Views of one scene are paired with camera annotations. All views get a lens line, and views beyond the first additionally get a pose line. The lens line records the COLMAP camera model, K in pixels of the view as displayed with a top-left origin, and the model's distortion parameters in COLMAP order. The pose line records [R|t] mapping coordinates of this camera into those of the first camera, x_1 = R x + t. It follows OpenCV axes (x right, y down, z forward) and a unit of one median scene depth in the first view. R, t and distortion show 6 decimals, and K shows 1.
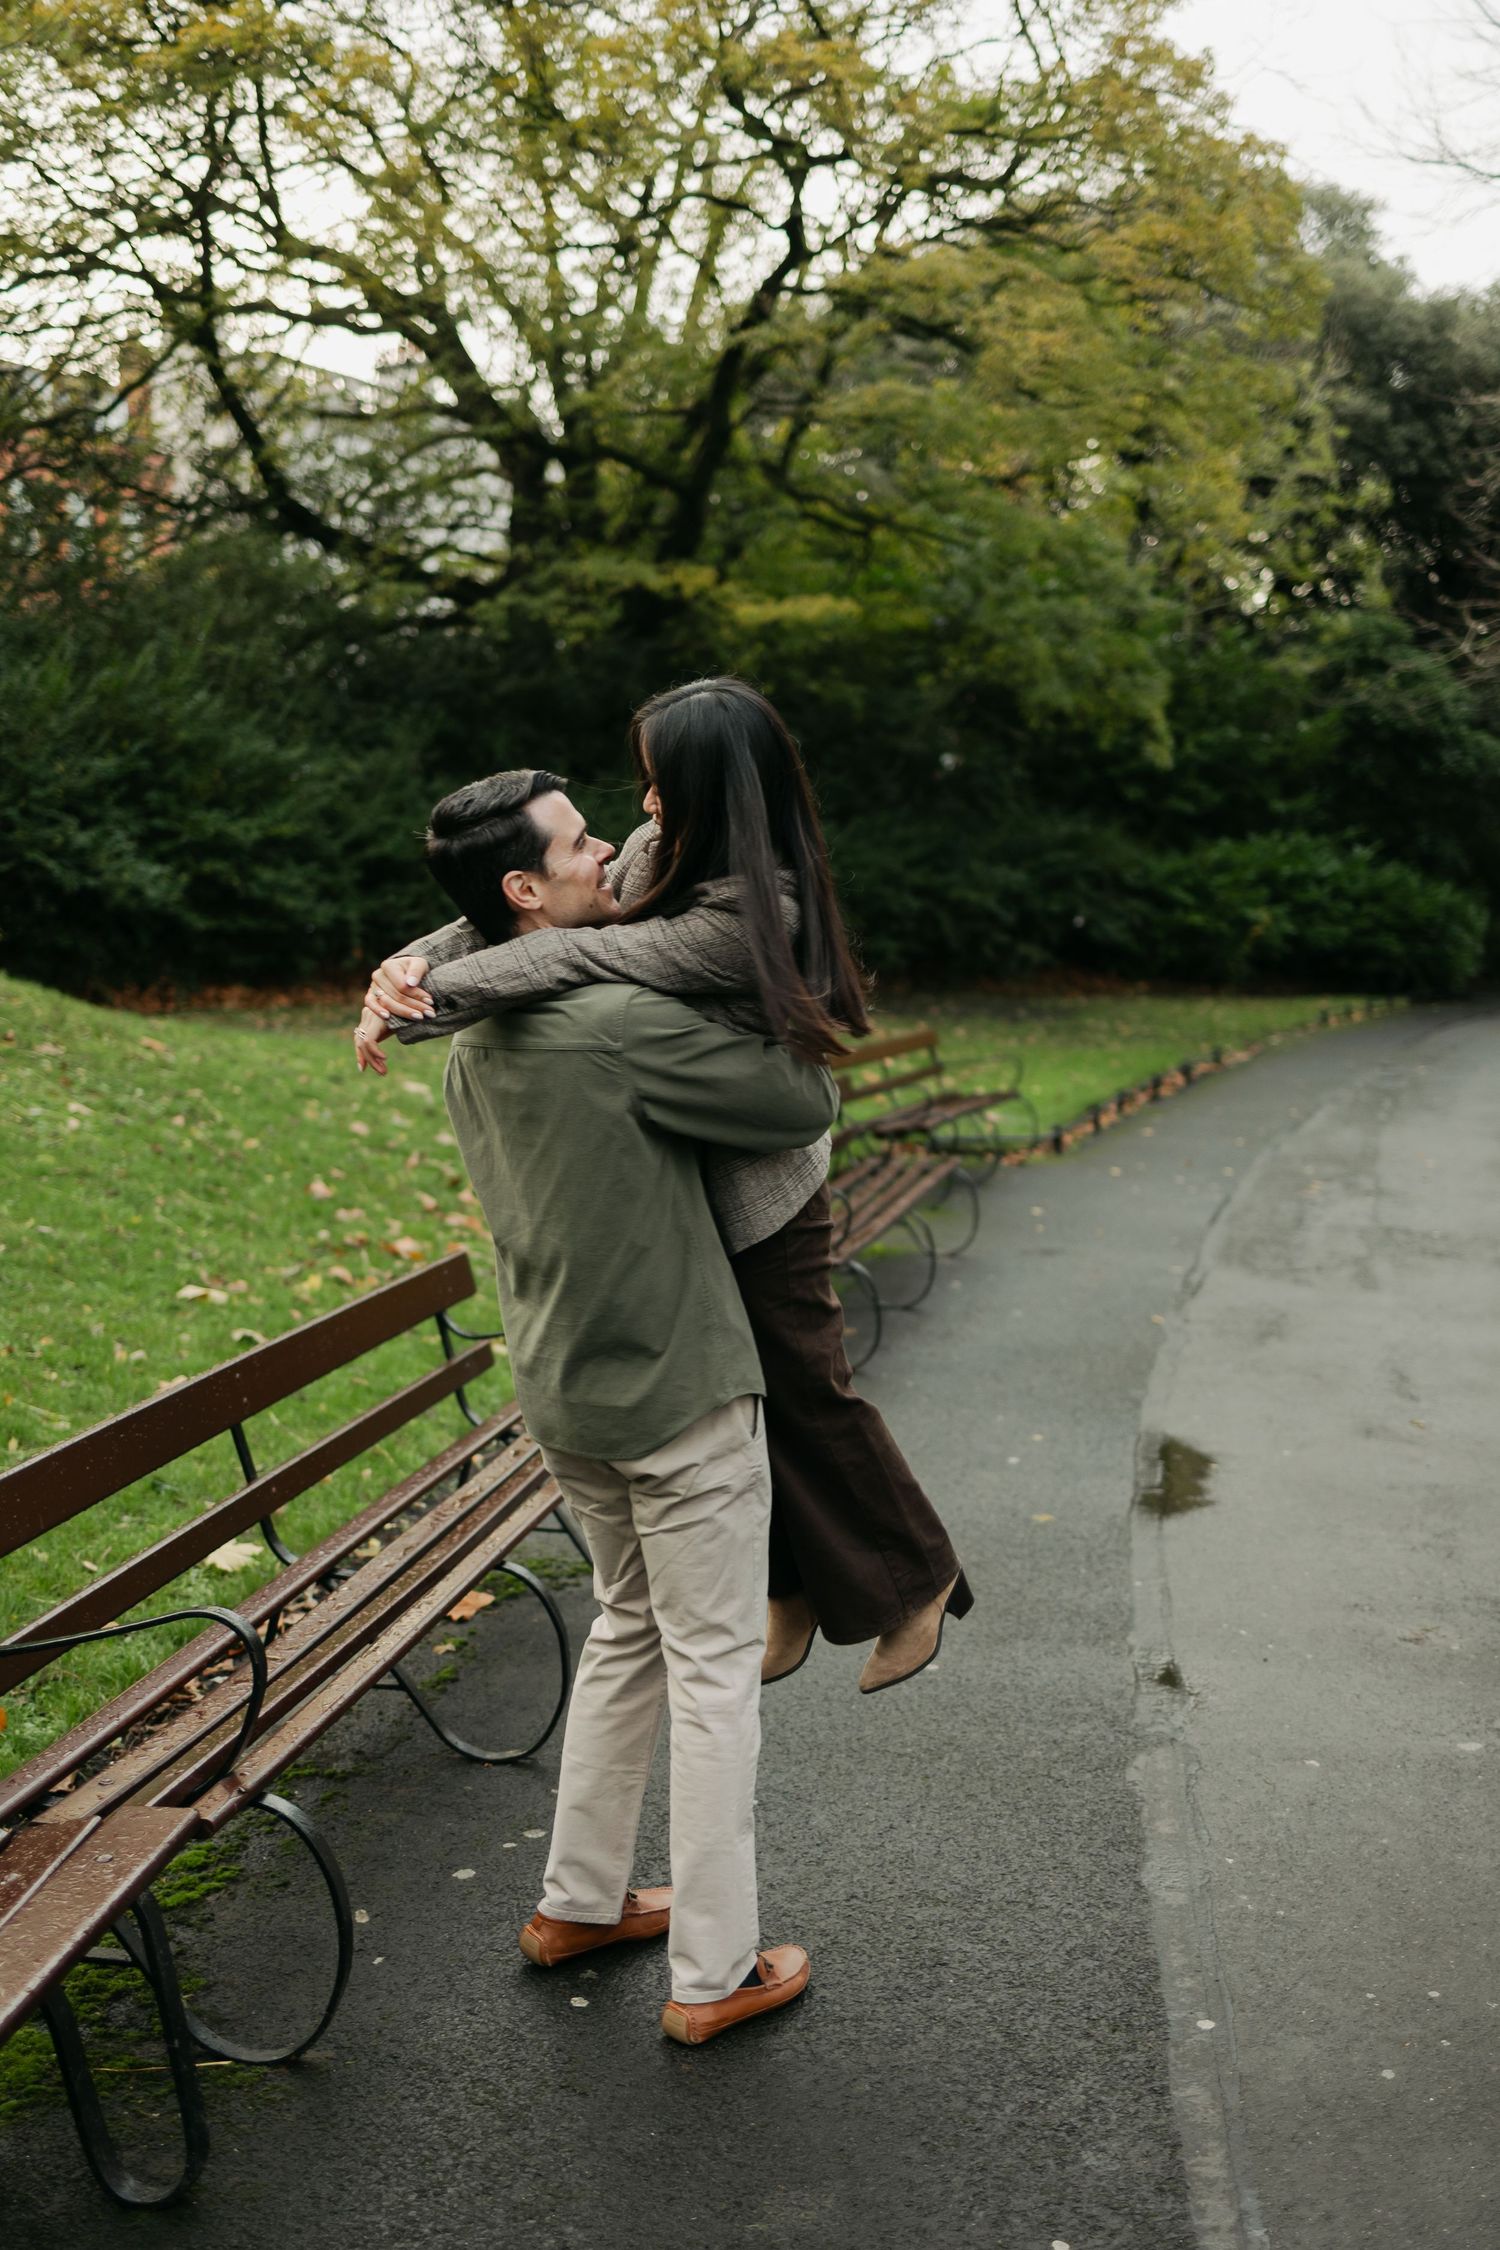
lens RADIAL K [[2355.6, 0, 800.0], [0, 2355.6, 1199.3], [0, 0, 1]] dist [-0.043125, 0.002060]
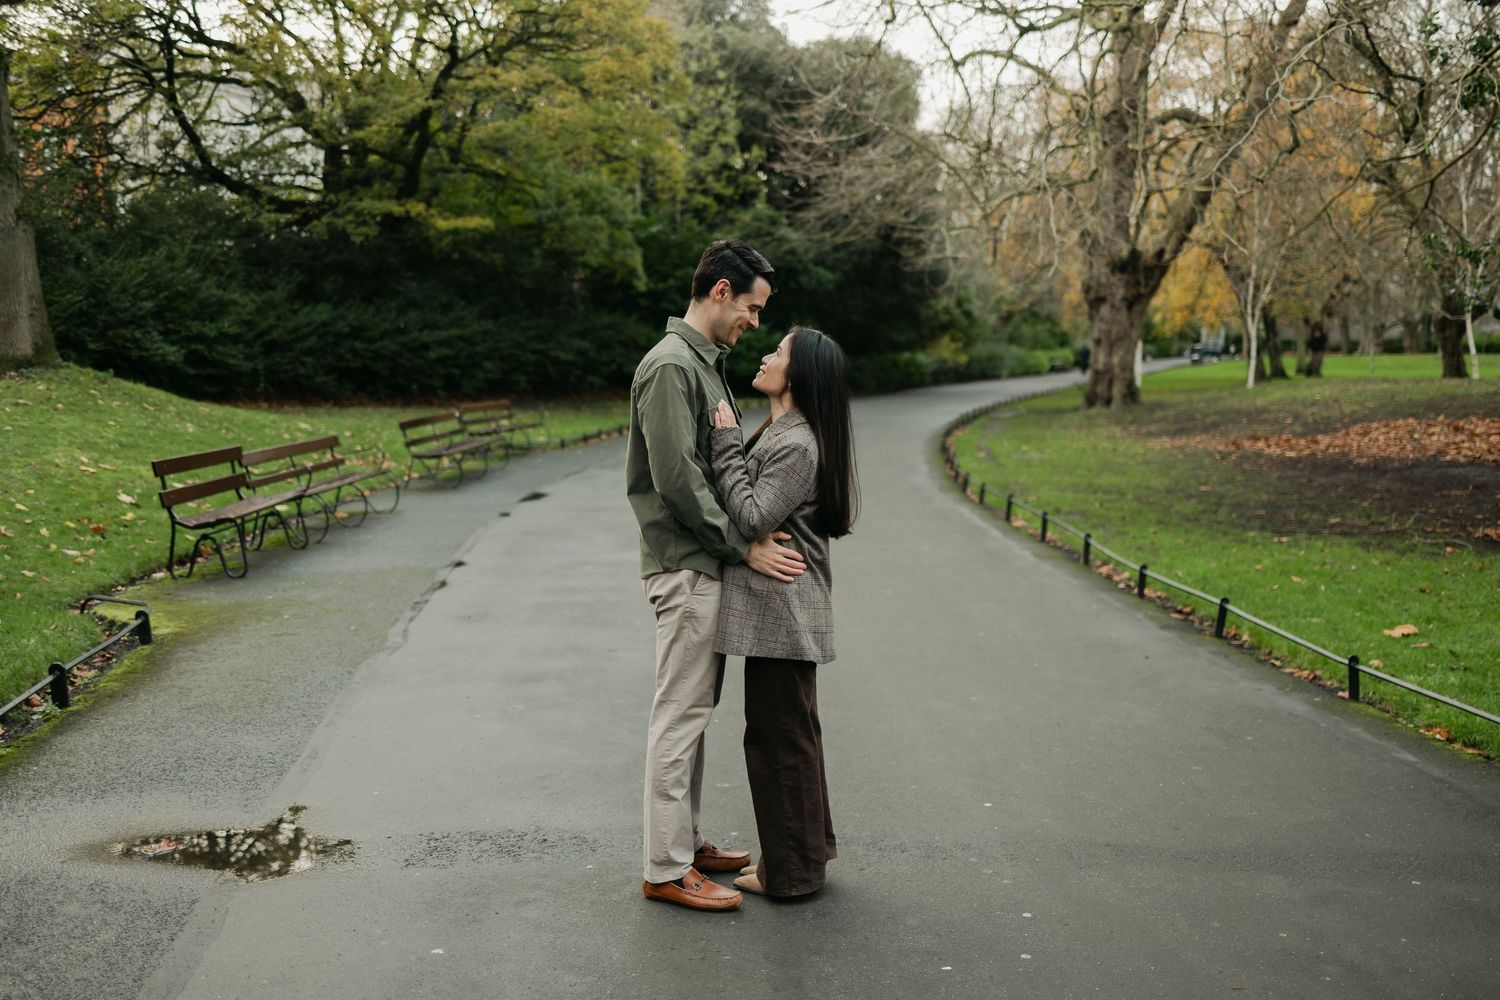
lens RADIAL K [[1521.2, 0, 750.0], [0, 1521.2, 500.0], [0, 0, 1]] dist [0.050335, 0.002991]
pose [[0.988330, -0.040538, 0.146832, 0.043465], [0.045821, 0.998412, -0.032771, 0.065475], [-0.145270, 0.039116, 0.988618, -0.436638]]
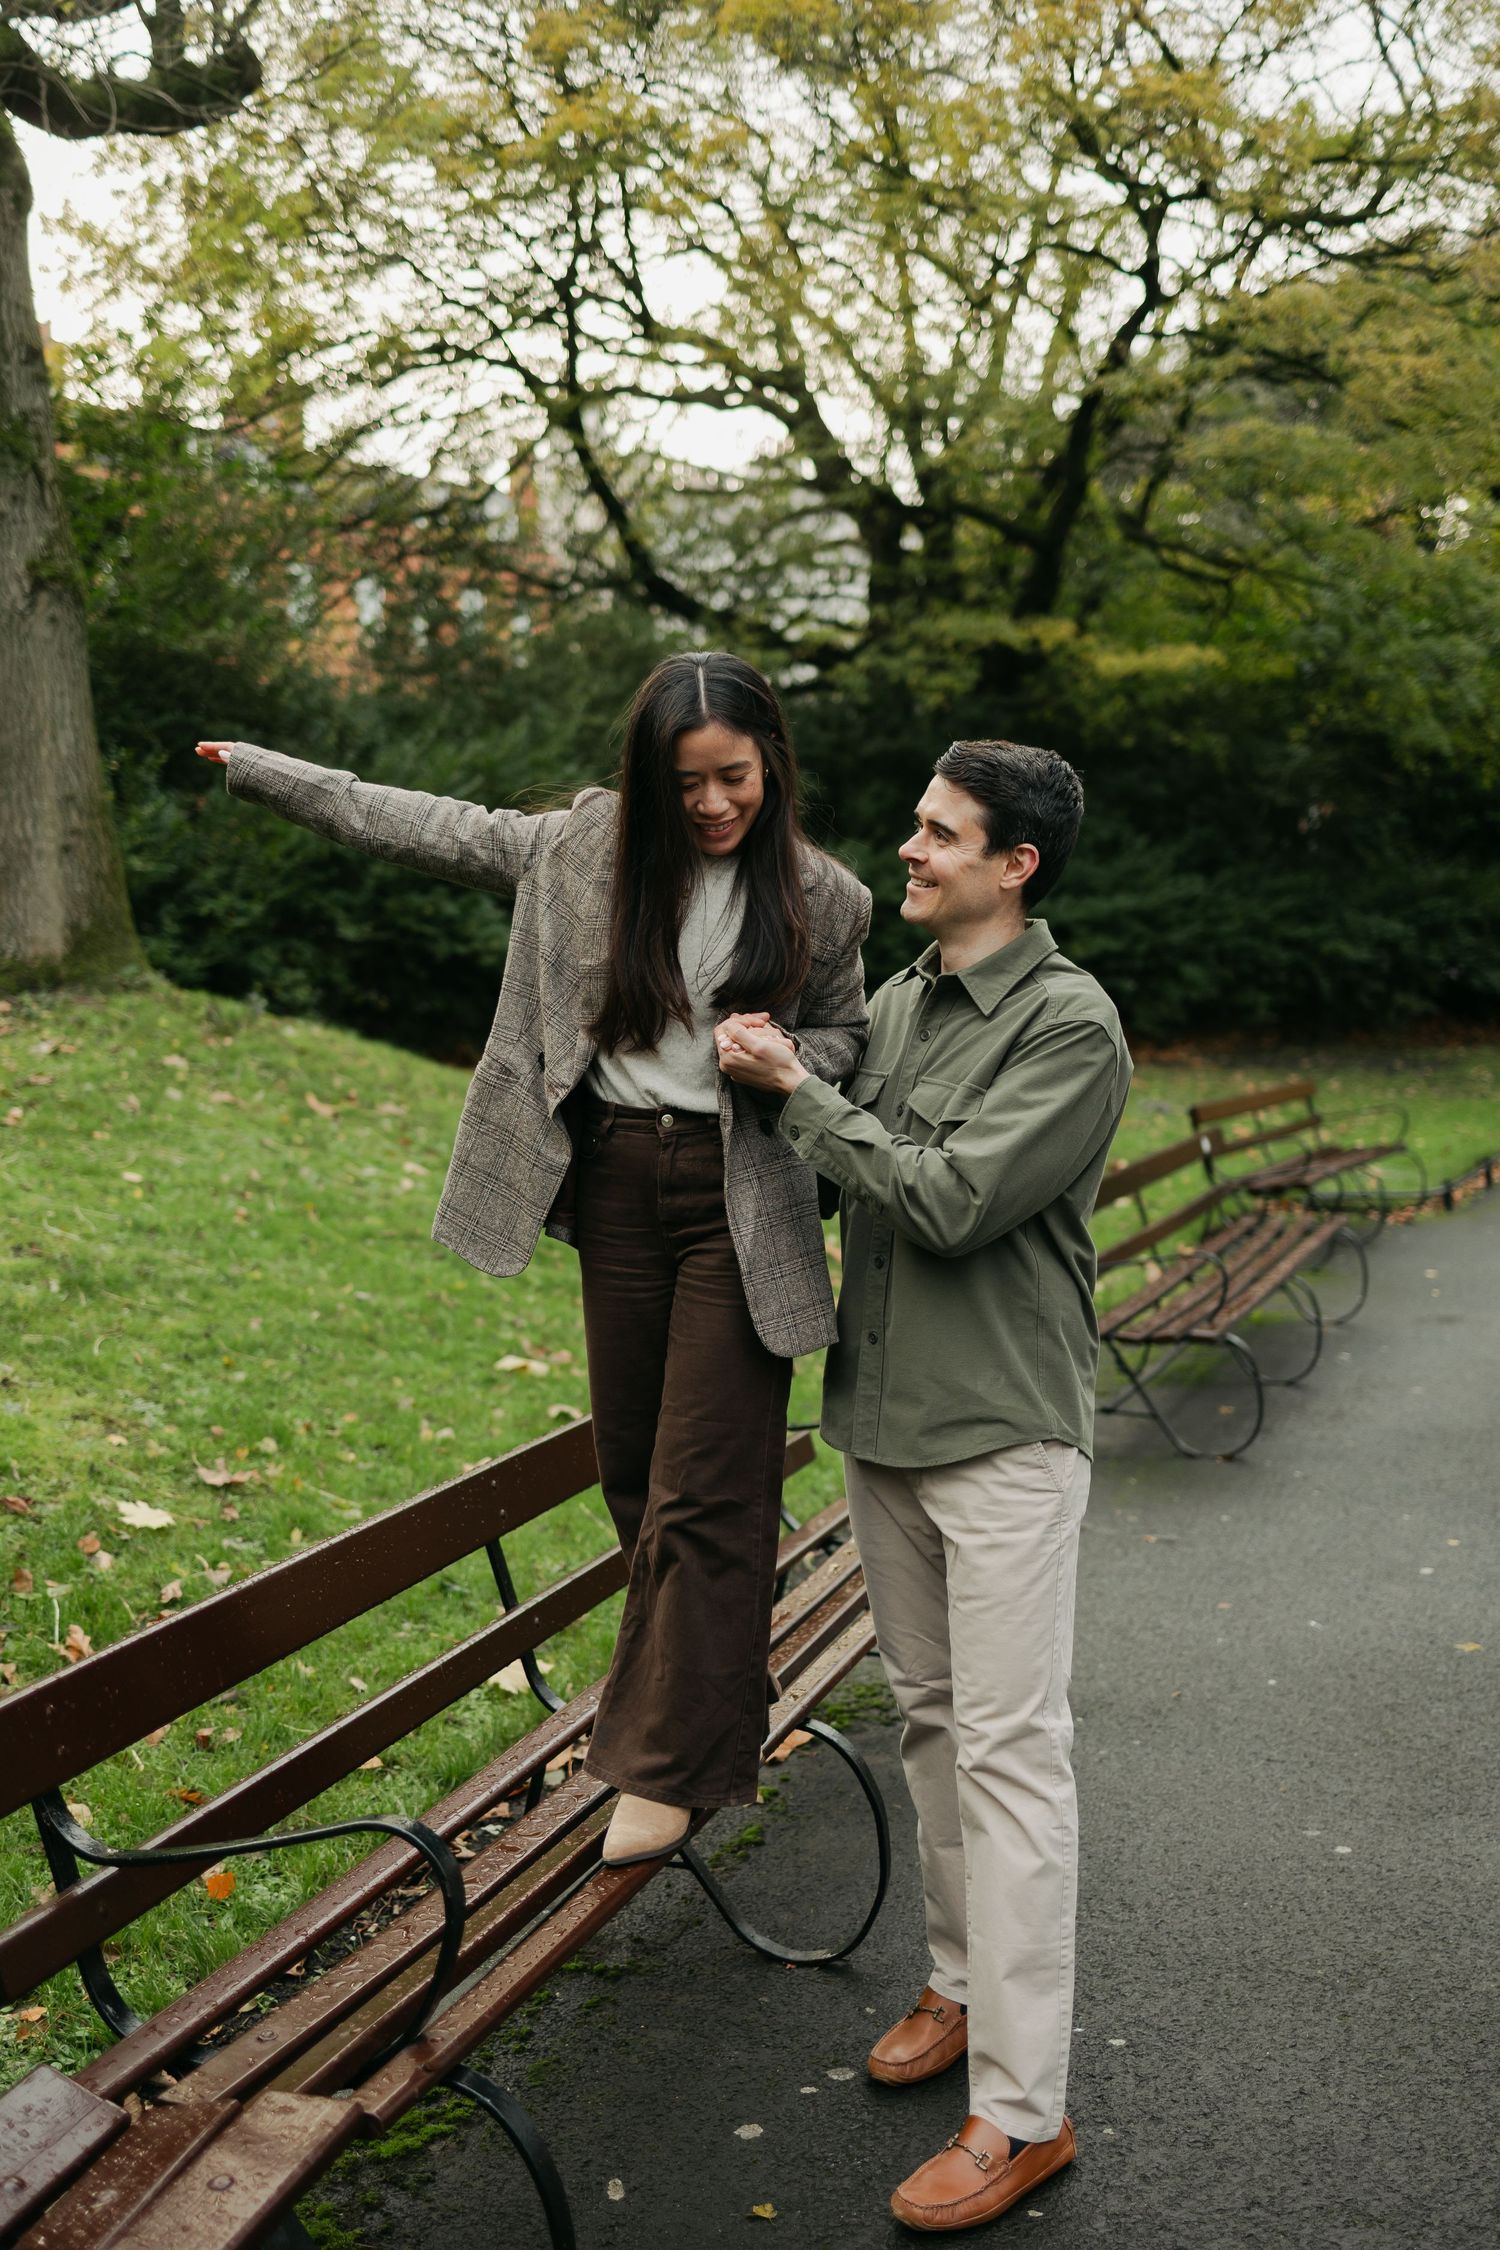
lens RADIAL K [[2263.4, 0, 726.2], [0, 2263.4, 1173.3], [0, 0, 1]] dist [-0.015213, -0.027608]
pose [[0.981783, -0.006924, -0.189882, -0.000826], [0.000123, 0.999359, -0.035804, -0.001420], [0.190008, 0.035129, 0.981154, 0.045798]]
